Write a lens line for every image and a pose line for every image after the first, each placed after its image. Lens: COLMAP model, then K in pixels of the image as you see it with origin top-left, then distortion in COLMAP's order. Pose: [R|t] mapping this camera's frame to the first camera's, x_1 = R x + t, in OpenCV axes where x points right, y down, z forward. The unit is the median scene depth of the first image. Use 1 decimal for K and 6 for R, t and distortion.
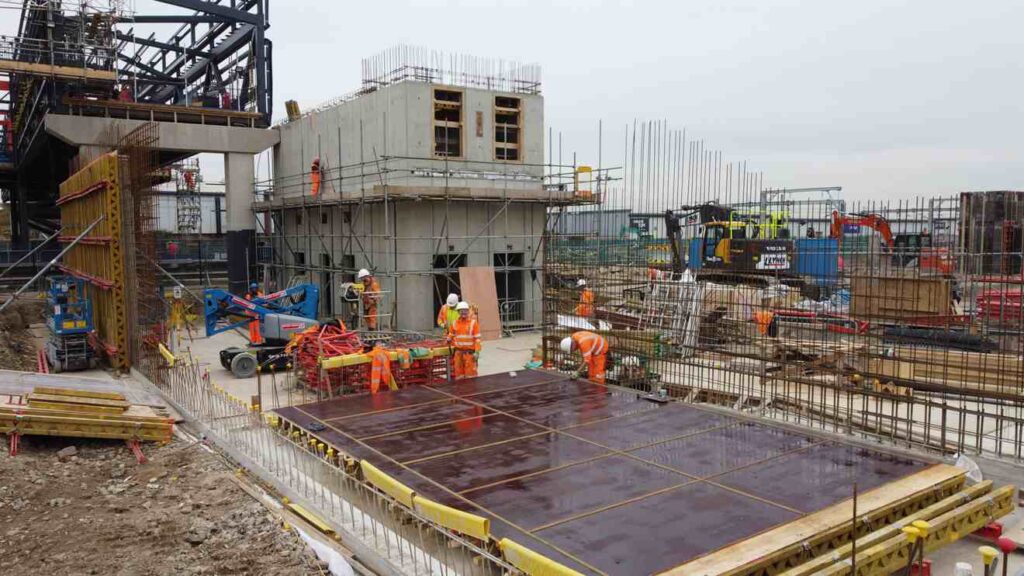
lens RADIAL K [[748.6, 0, 507.6], [0, 748.6, 292.3], [0, 0, 1]] dist [-0.011435, 0.000940]
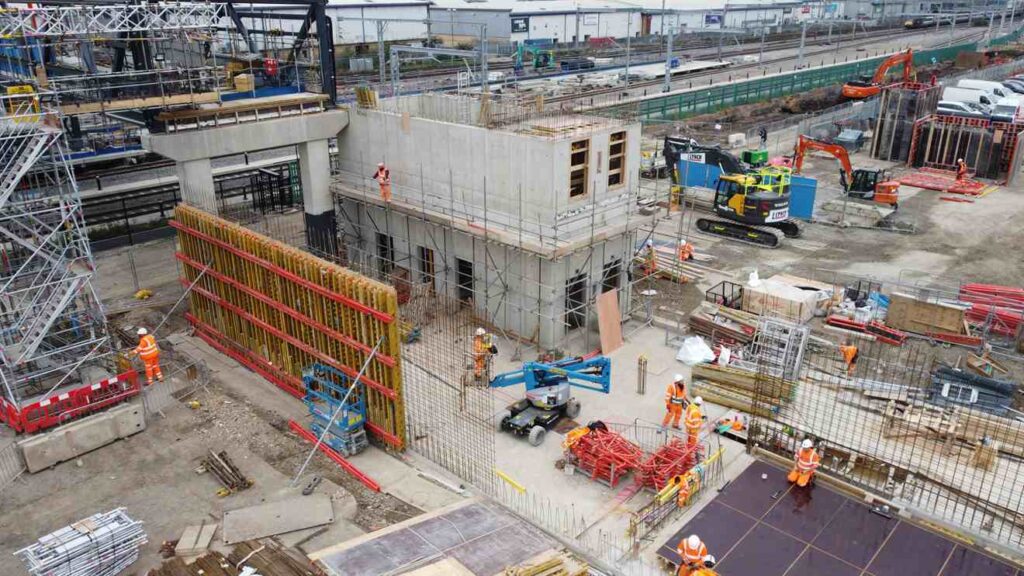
lens RADIAL K [[748.6, 0, 514.9], [0, 748.6, 289.1], [0, 0, 1]] dist [-0.011435, 0.000940]
pose [[0.978283, -0.066035, 0.196472, -0.298480], [0.006826, 0.957642, 0.287879, -0.273539], [-0.207160, -0.280286, 0.937296, -0.067567]]
